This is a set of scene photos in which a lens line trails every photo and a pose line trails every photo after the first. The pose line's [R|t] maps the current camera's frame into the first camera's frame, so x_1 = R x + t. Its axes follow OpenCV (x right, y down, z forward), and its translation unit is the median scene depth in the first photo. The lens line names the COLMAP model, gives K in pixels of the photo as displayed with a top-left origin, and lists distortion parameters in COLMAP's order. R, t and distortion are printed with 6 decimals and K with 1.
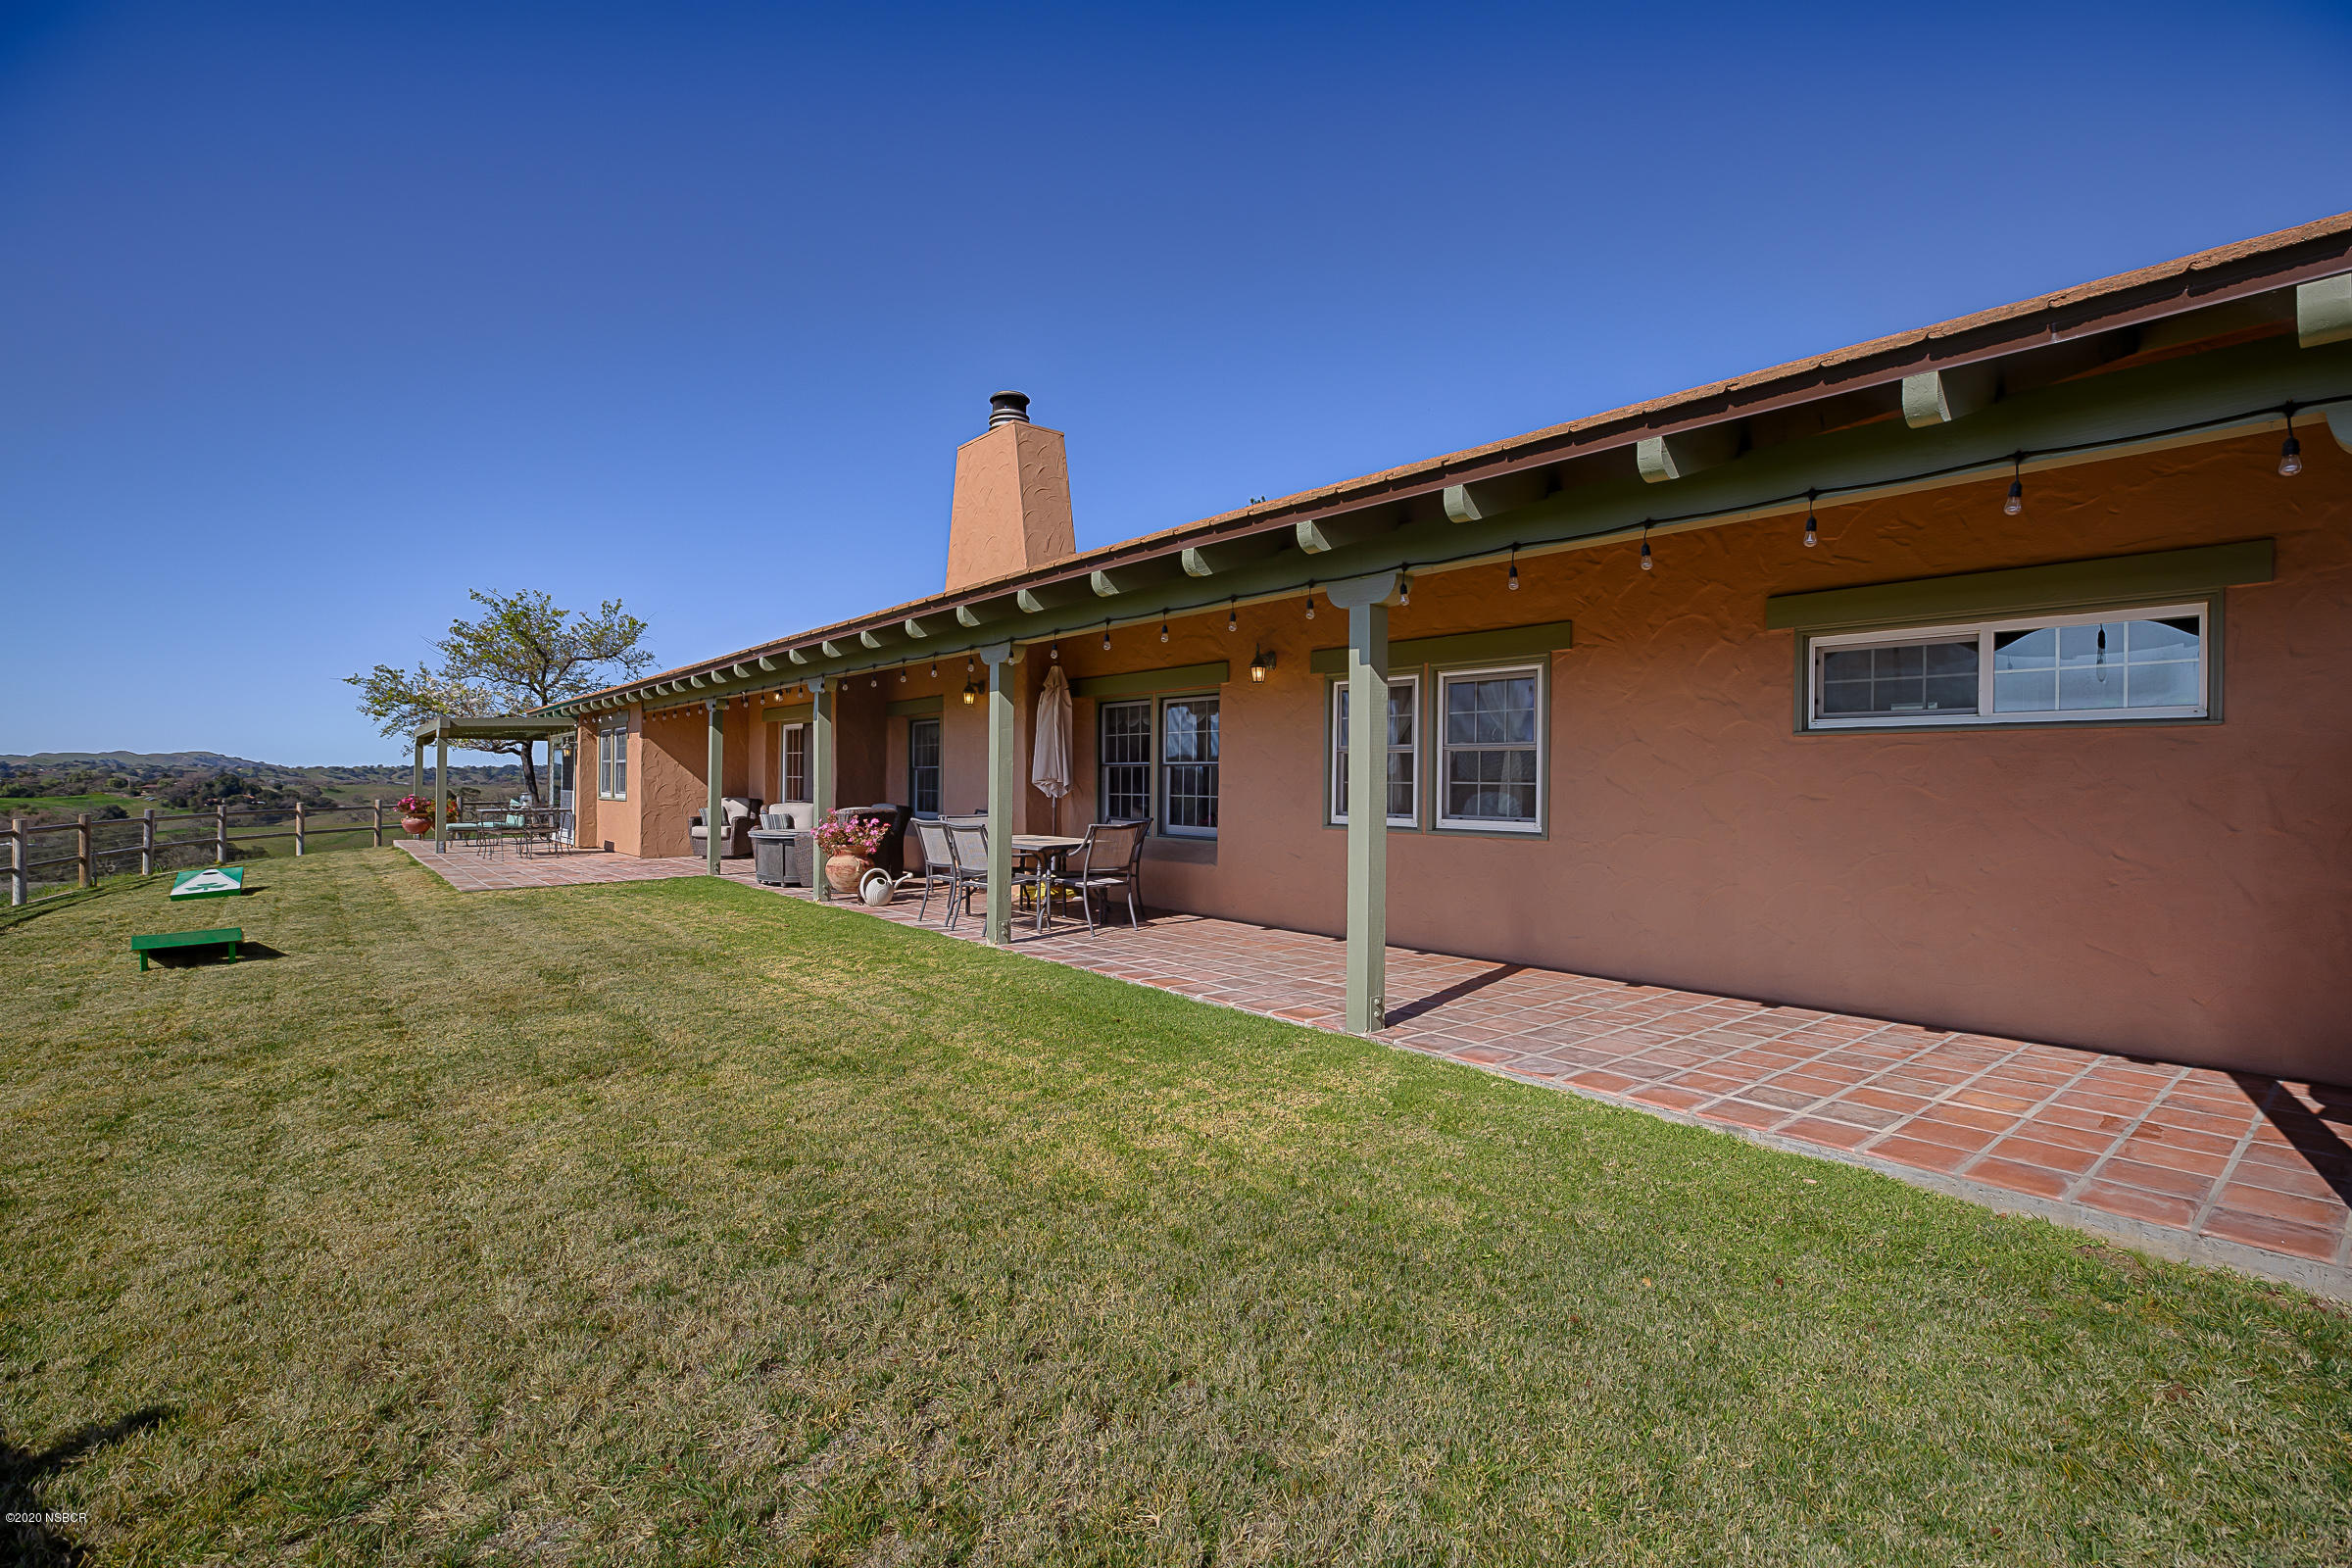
lens RADIAL K [[1079.1, 0, 1158.9], [0, 1079.1, 784.2], [0, 0, 1]] dist [-0.025027, 0.001212]
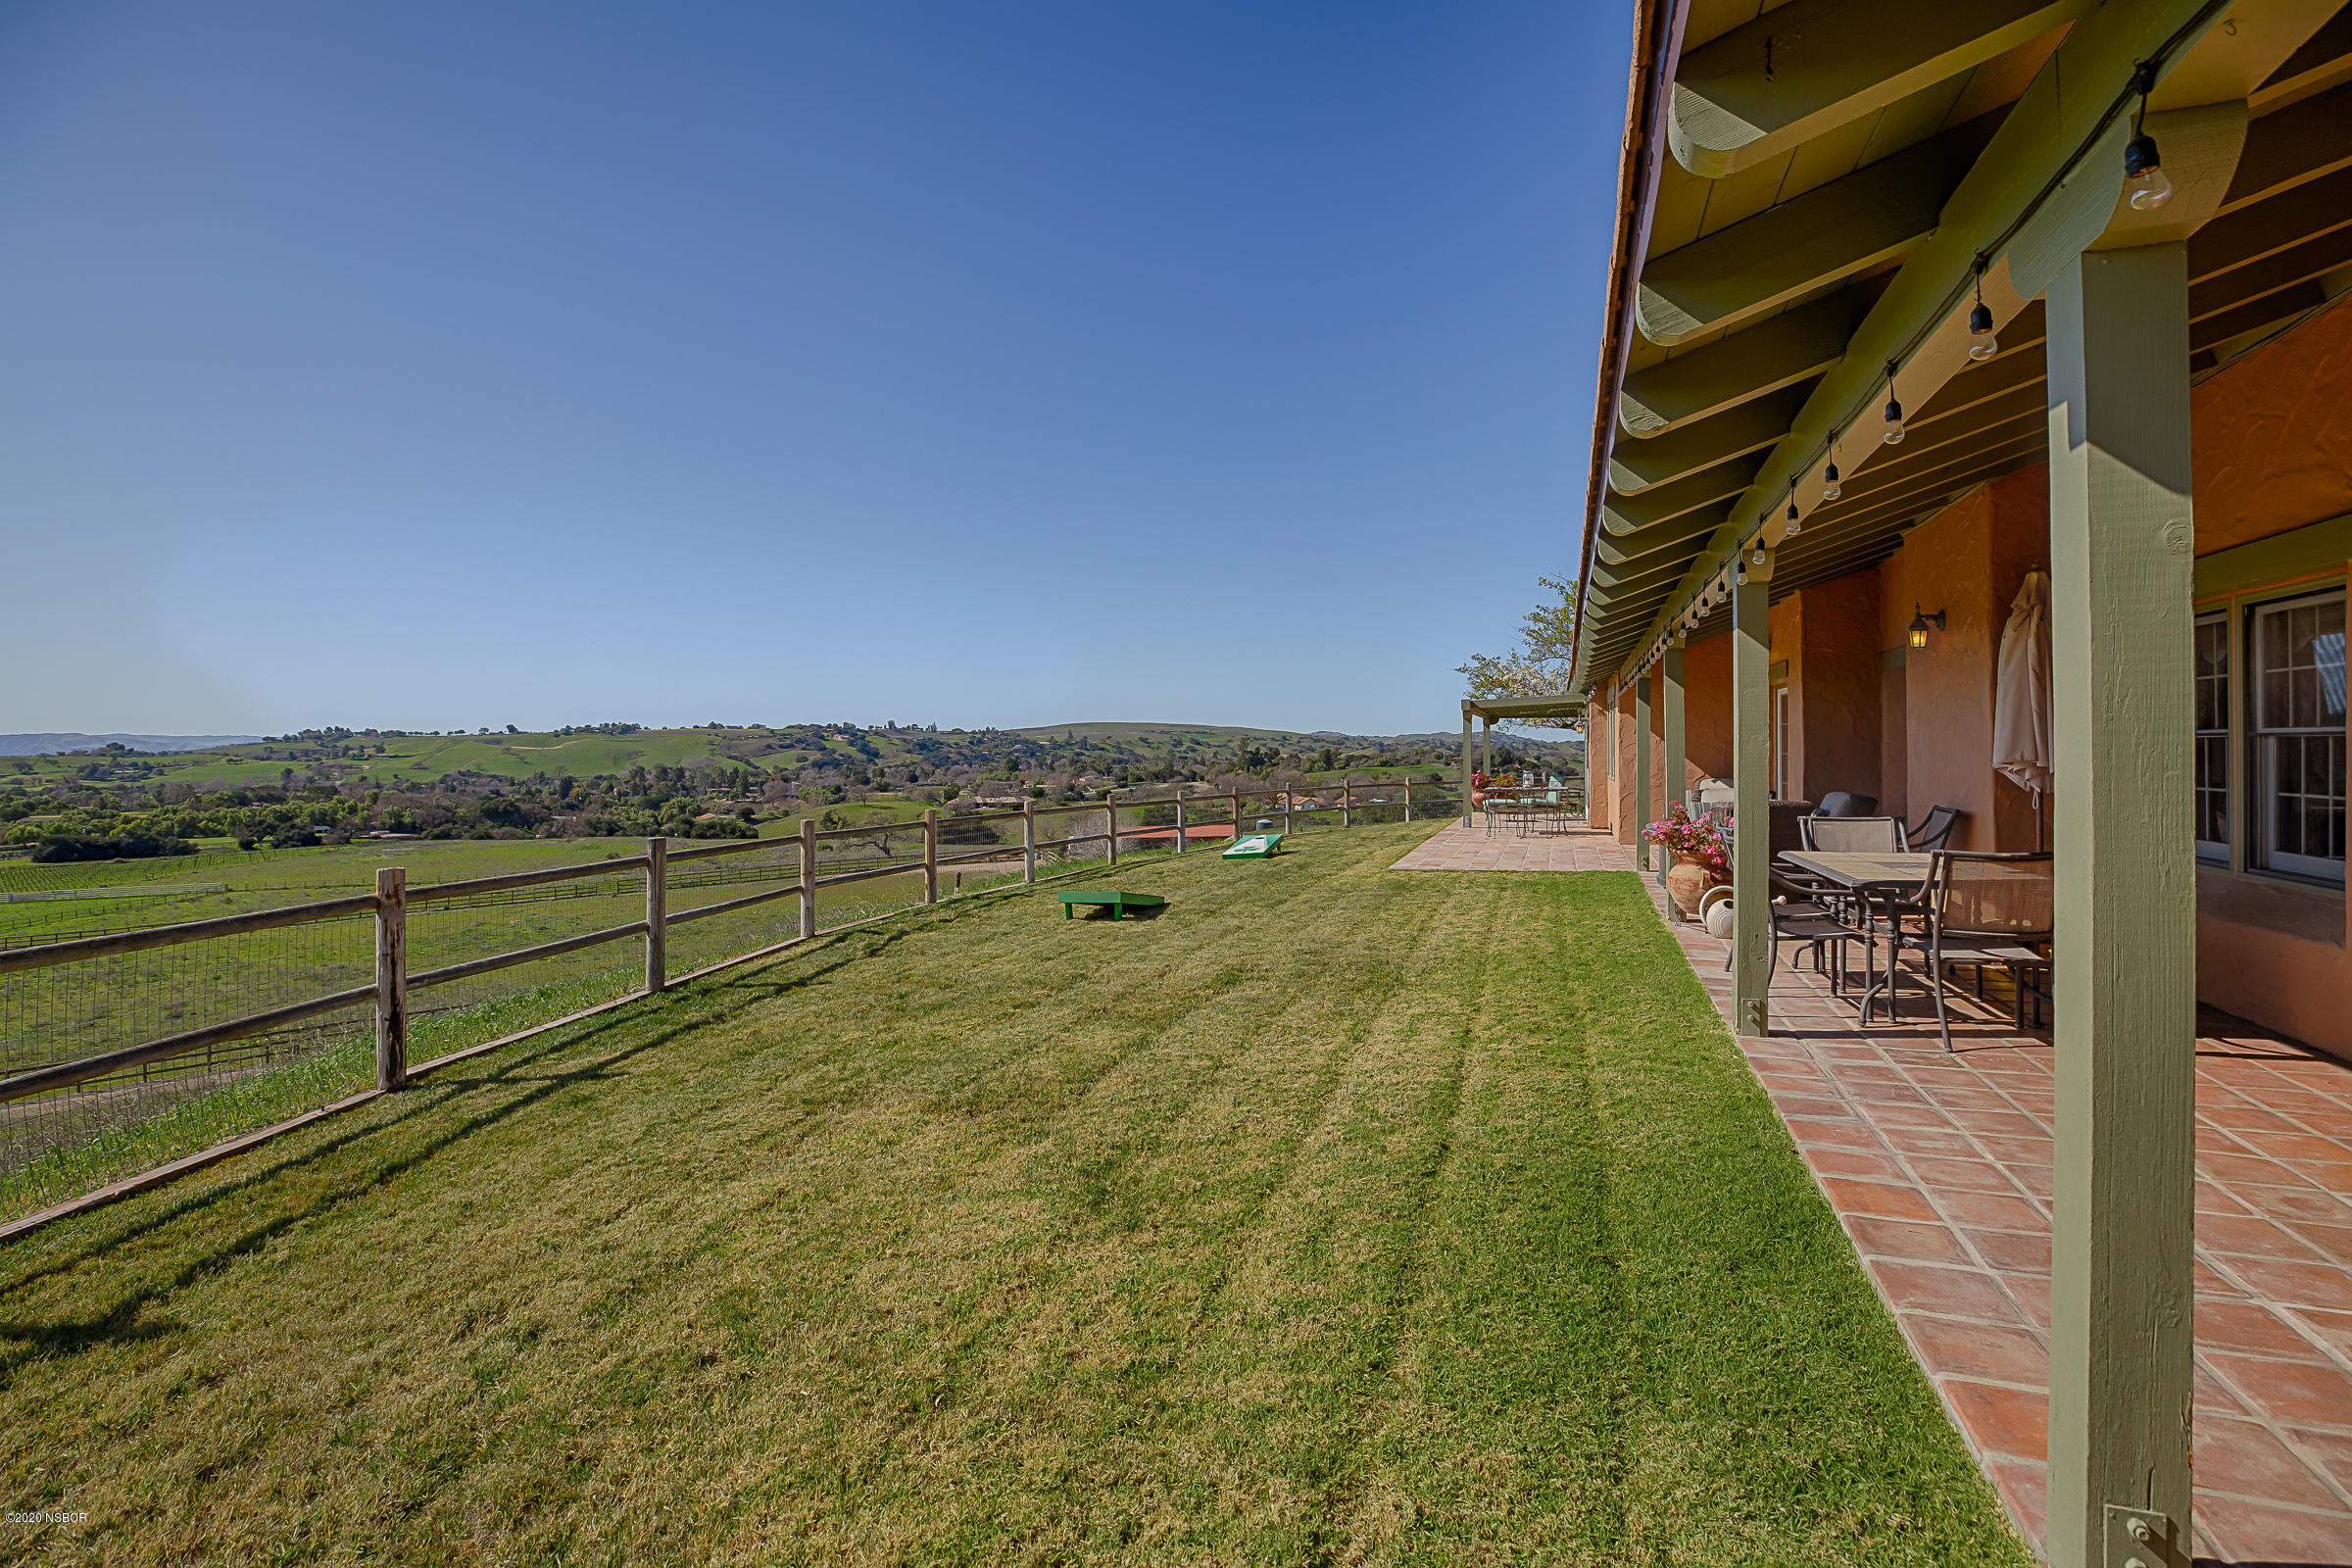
lens RADIAL K [[1079.1, 0, 1207.4], [0, 1079.1, 754.2], [0, 0, 1]] dist [-0.025027, 0.001212]
pose [[0.533206, -0.008628, -0.845942, 0.160669], [0.009767, 0.999944, -0.004042, -0.010366], [0.845929, -0.006107, 0.533260, 0.316406]]
